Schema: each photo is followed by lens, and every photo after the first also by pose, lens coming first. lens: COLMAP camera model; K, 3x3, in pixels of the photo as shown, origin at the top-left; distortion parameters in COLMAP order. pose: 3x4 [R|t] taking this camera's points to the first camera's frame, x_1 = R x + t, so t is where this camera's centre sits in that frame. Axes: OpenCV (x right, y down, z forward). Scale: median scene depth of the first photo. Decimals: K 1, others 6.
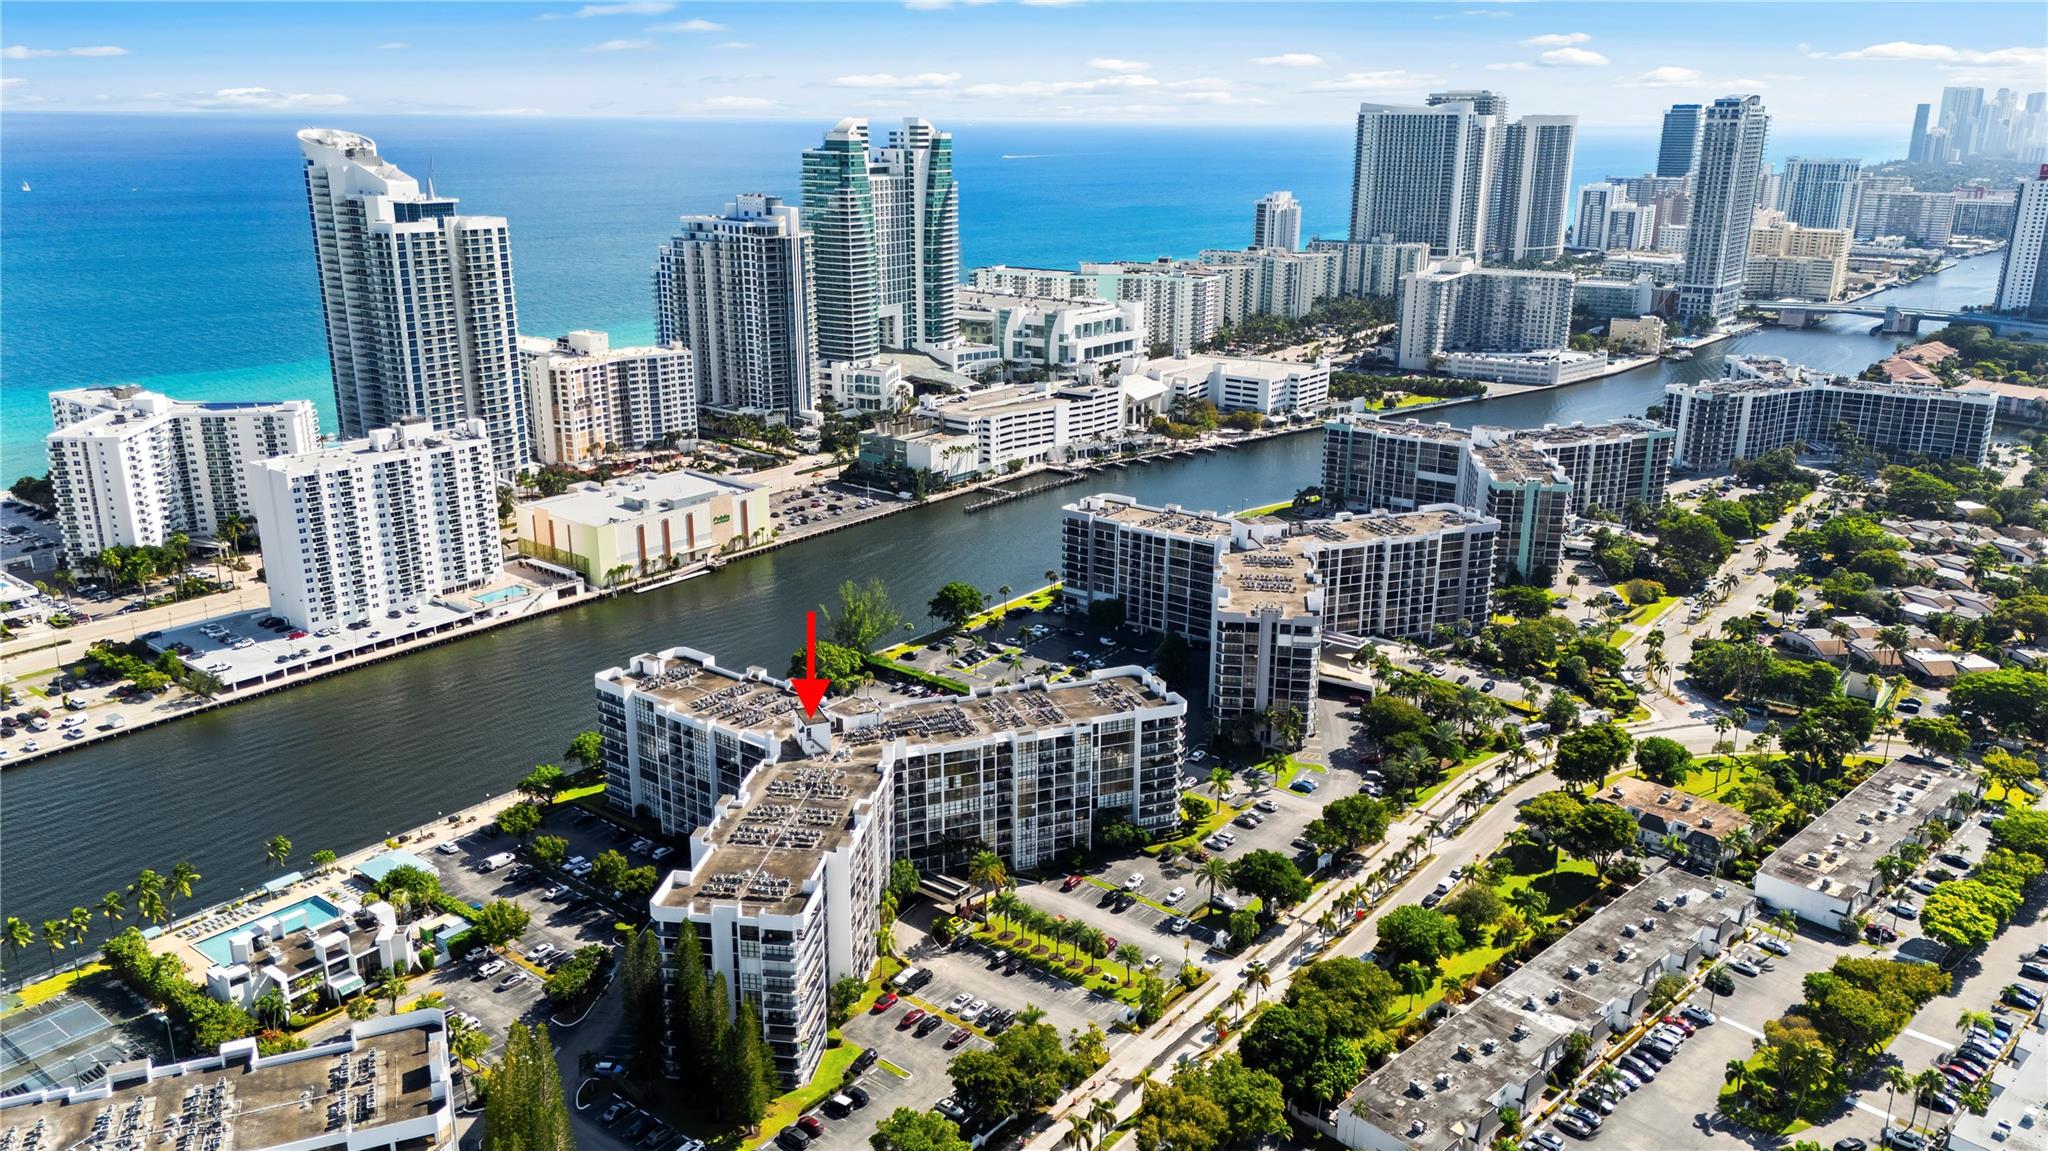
lens RADIAL K [[1514.2, 0, 1024.0], [0, 1514.2, 575.5], [0, 0, 1]] dist [0.084404, -0.090163]
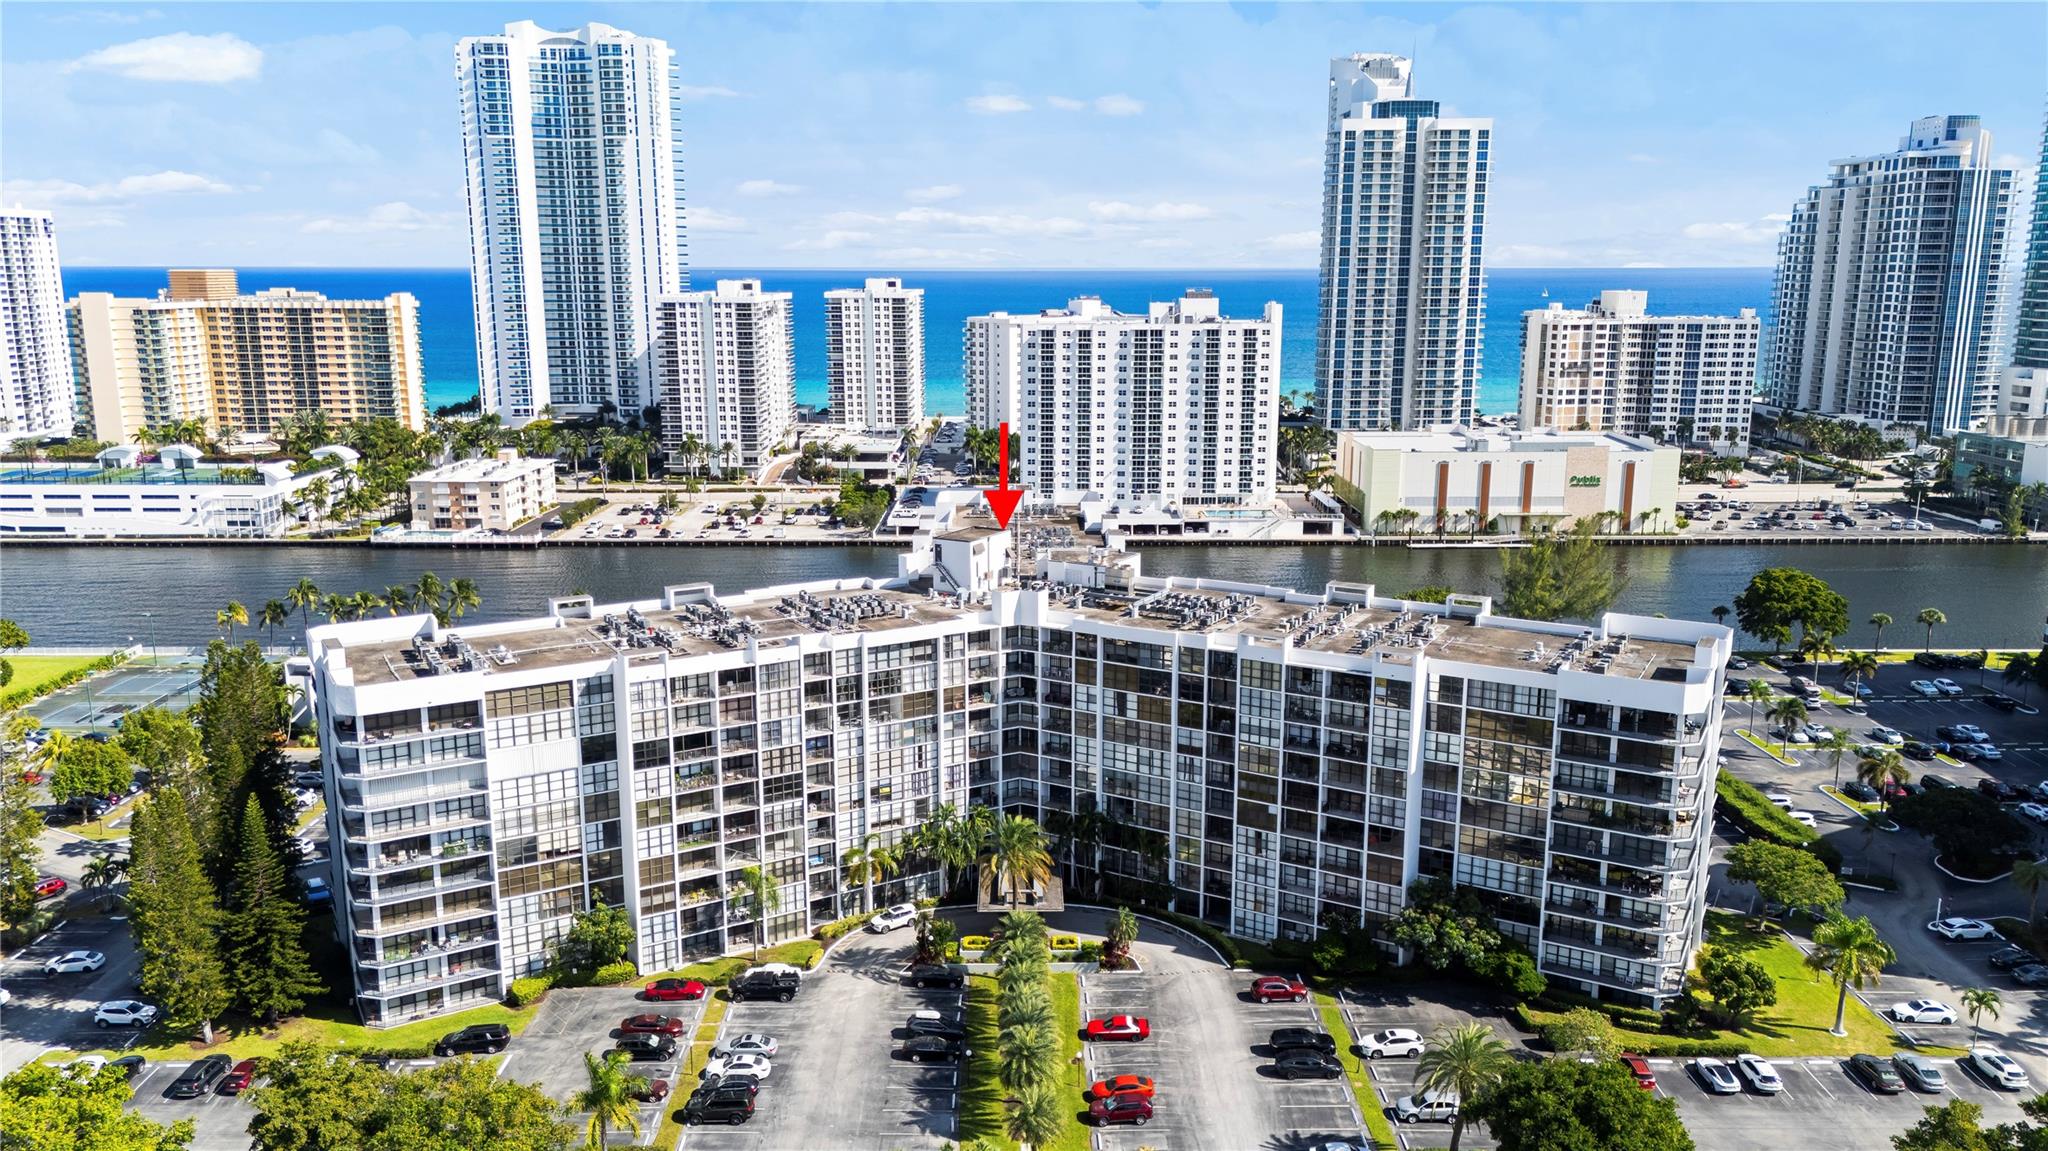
lens RADIAL K [[1514.2, 0, 1024.0], [0, 1514.2, 575.5], [0, 0, 1]] dist [0.084404, -0.090163]
pose [[0.621424, 0.151302, -0.768726, 0.195355], [-0.226605, 0.973950, 0.008512, 0.060045], [0.749988, 0.168908, 0.639522, 0.397224]]
